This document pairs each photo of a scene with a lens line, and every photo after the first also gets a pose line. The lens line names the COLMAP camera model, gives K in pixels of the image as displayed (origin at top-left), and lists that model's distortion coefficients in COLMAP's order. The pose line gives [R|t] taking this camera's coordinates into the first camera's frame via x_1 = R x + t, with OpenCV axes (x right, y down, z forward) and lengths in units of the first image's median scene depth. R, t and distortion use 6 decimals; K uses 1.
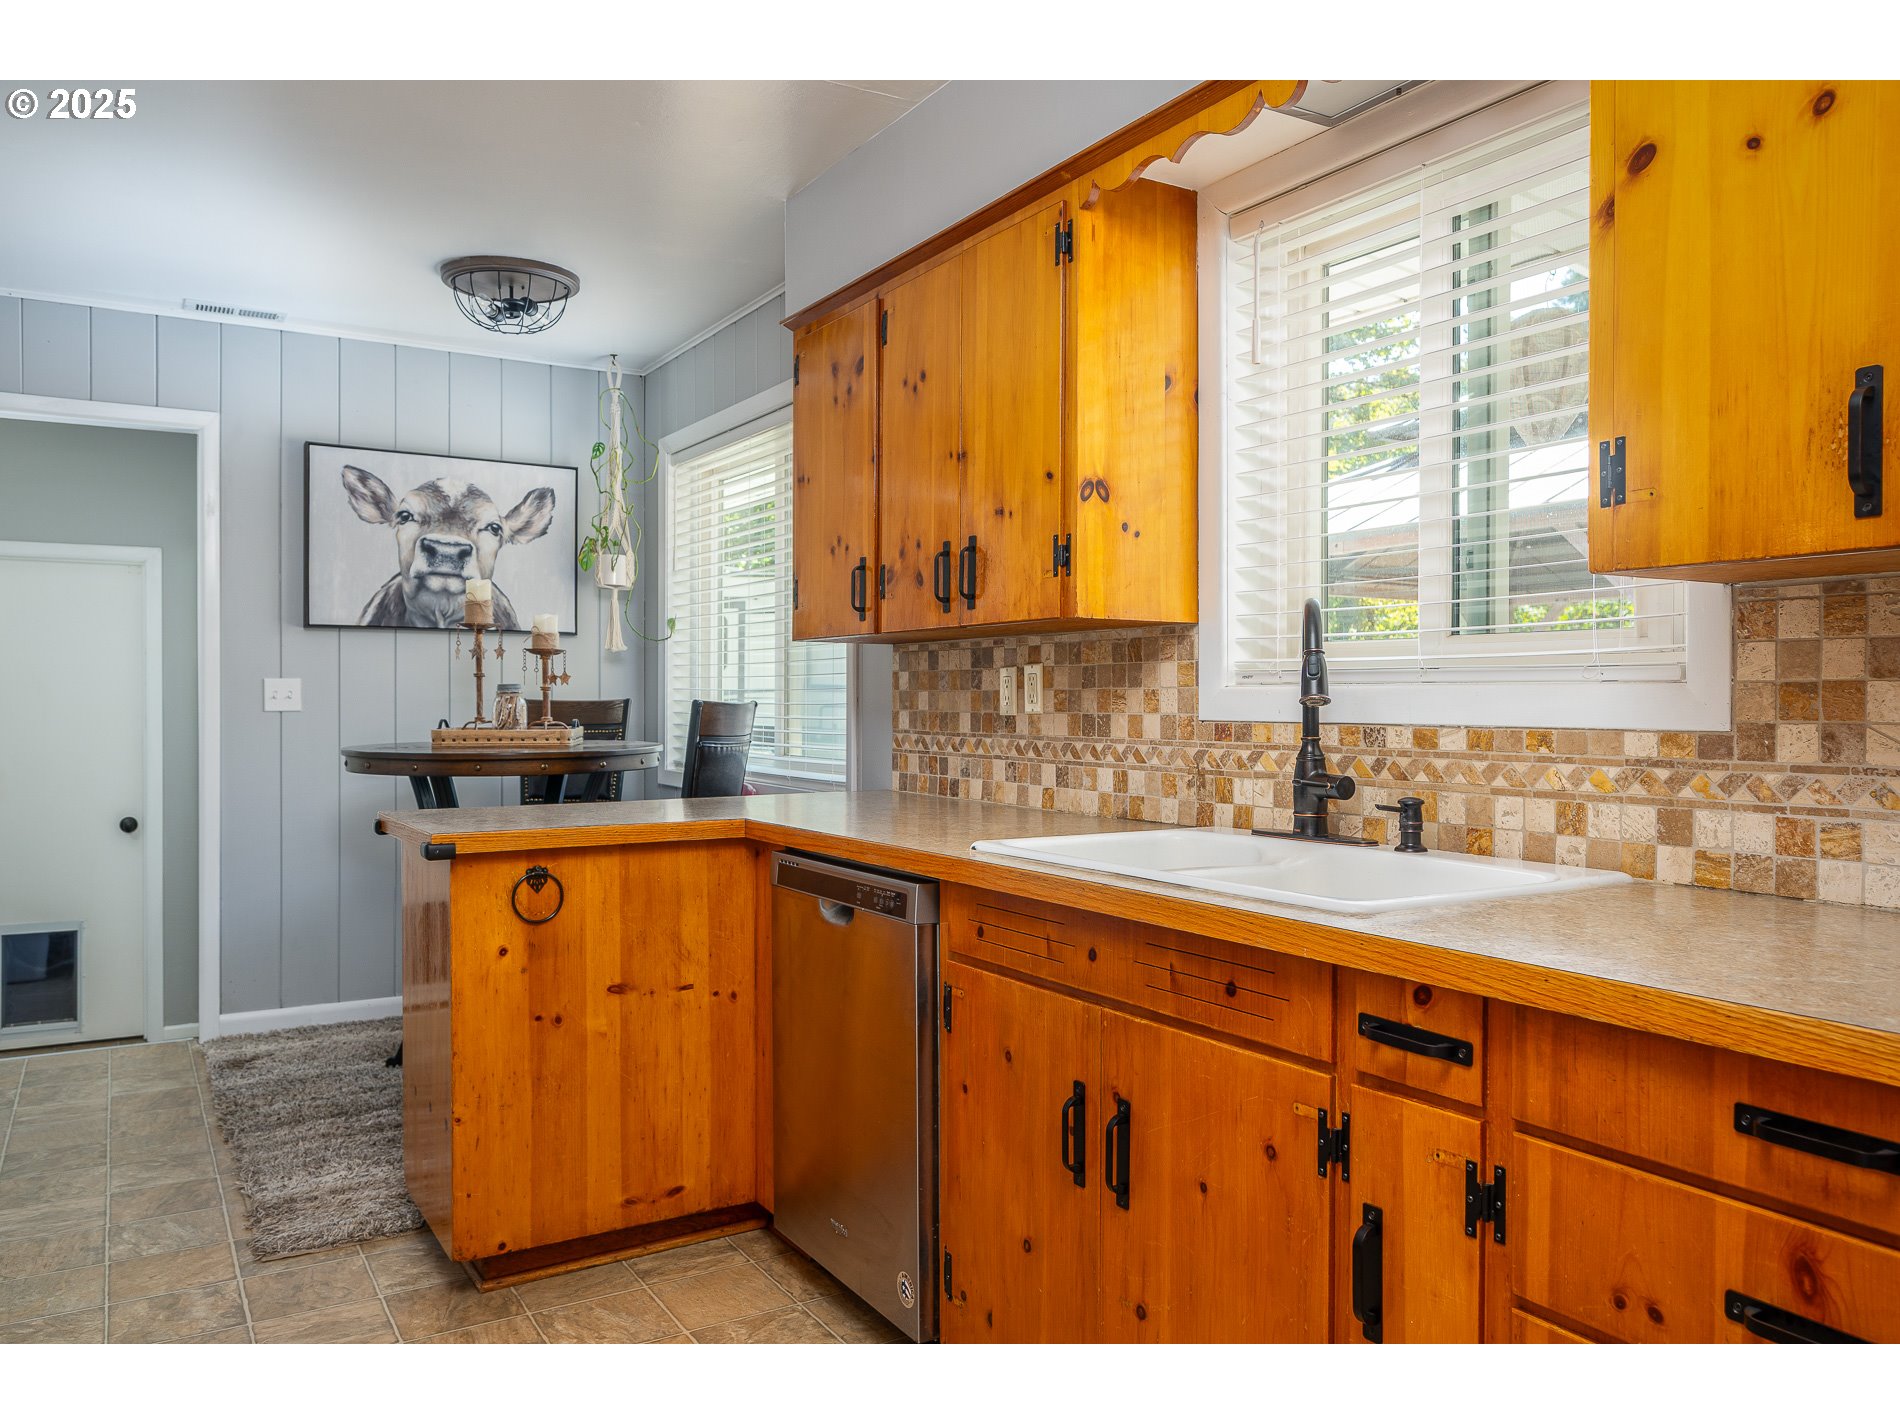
lens RADIAL K [[1358.3, 0, 939.2], [0, 1358.3, 718.4], [0, 0, 1]] dist [-0.005251, -0.001882]
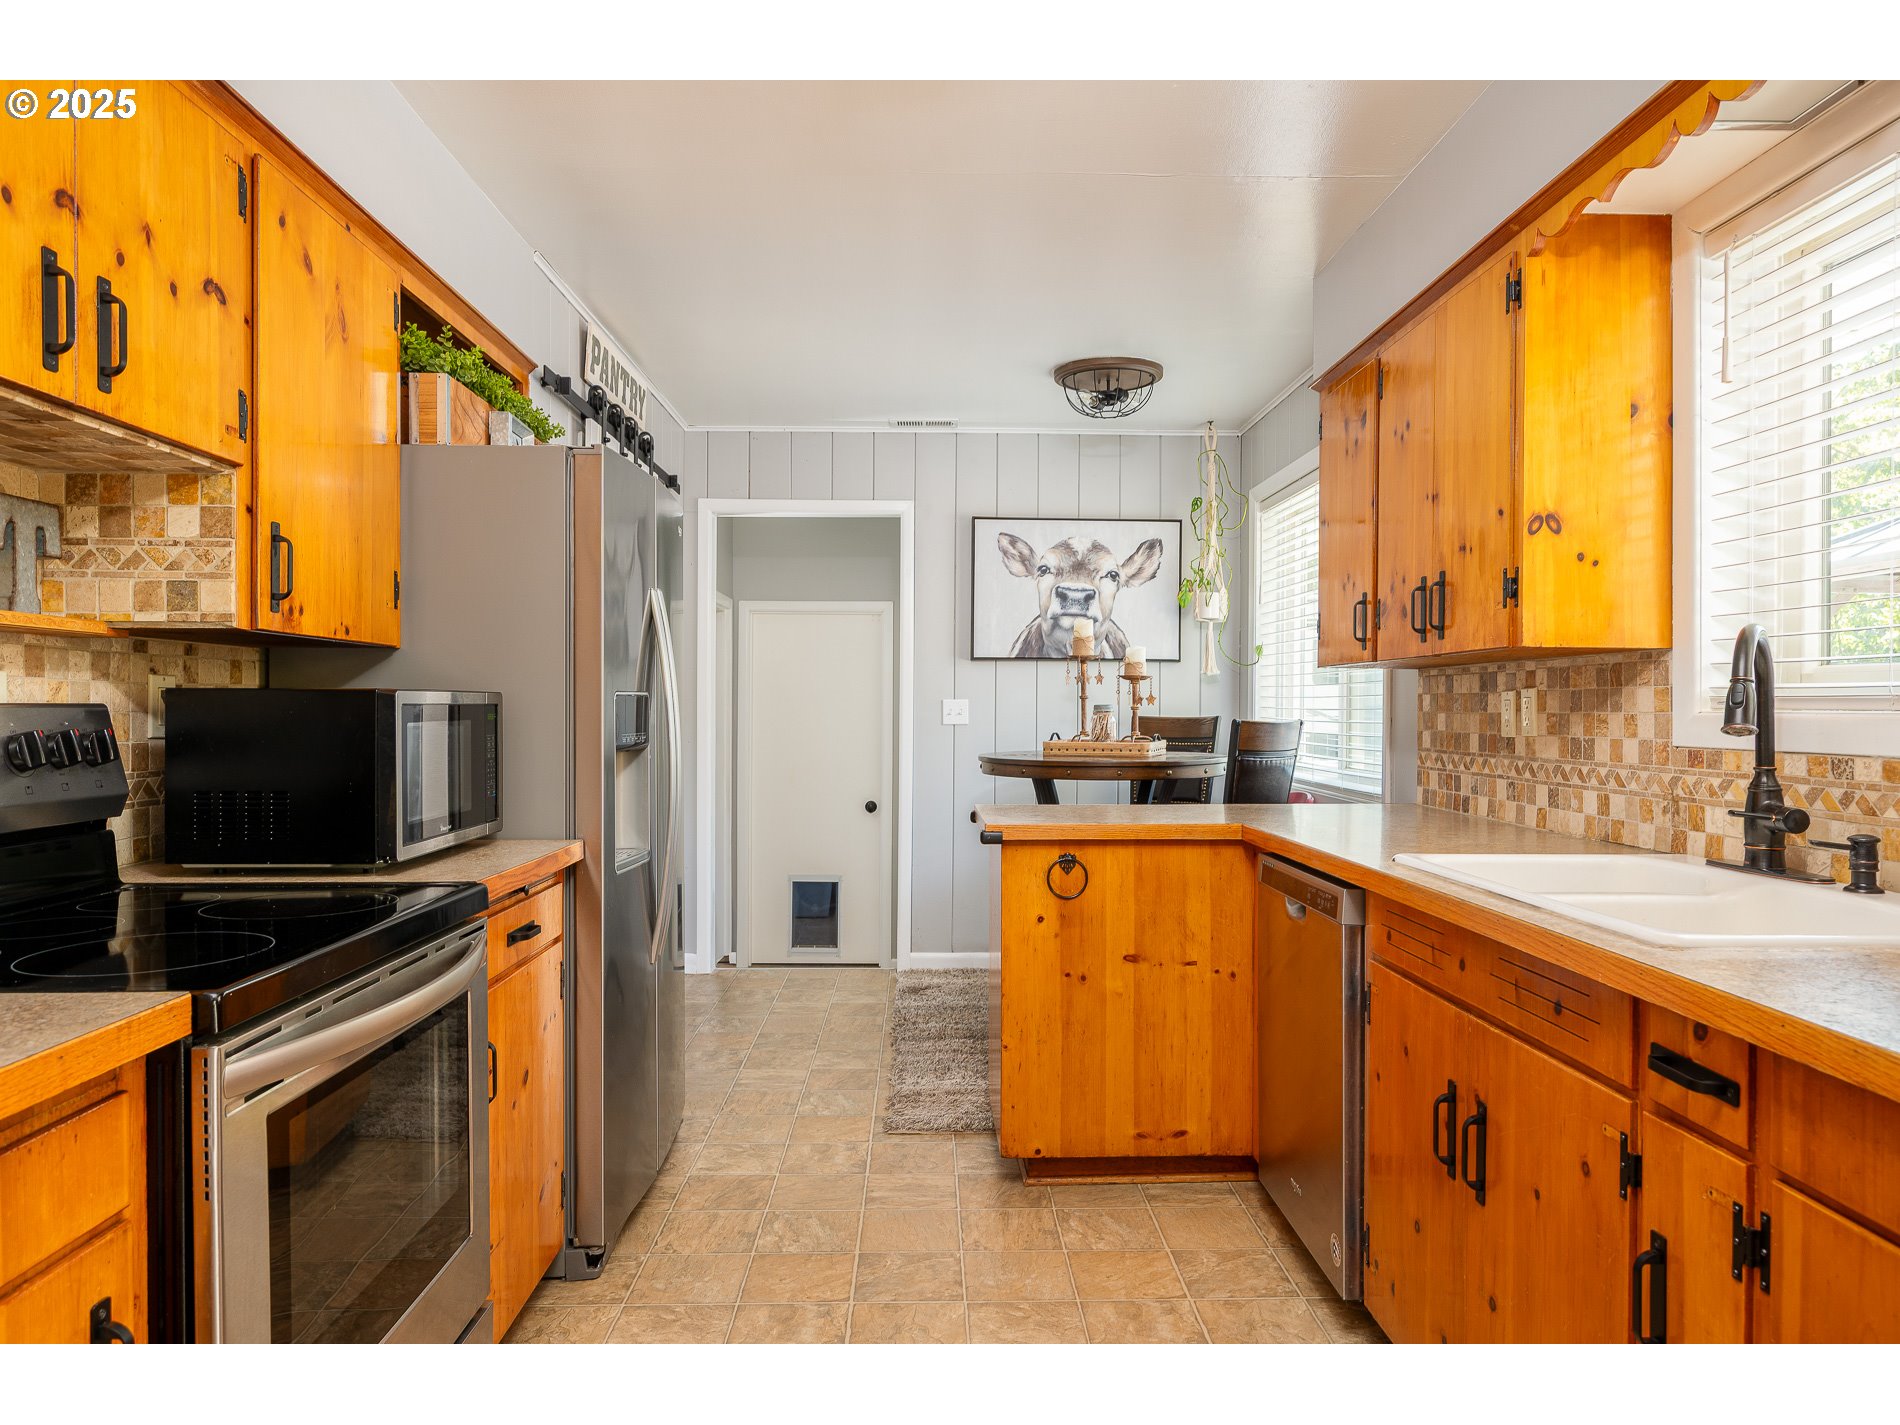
lens RADIAL K [[1222.9, 0, 956.2], [0, 1222.9, 715.8], [0, 0, 1]] dist [-0.000901, -0.000062]
pose [[0.866727, 0.004624, -0.498761, 0.172436], [-0.009308, 0.999933, -0.006904, -0.009176], [0.498696, 0.010627, 0.866712, -0.031636]]
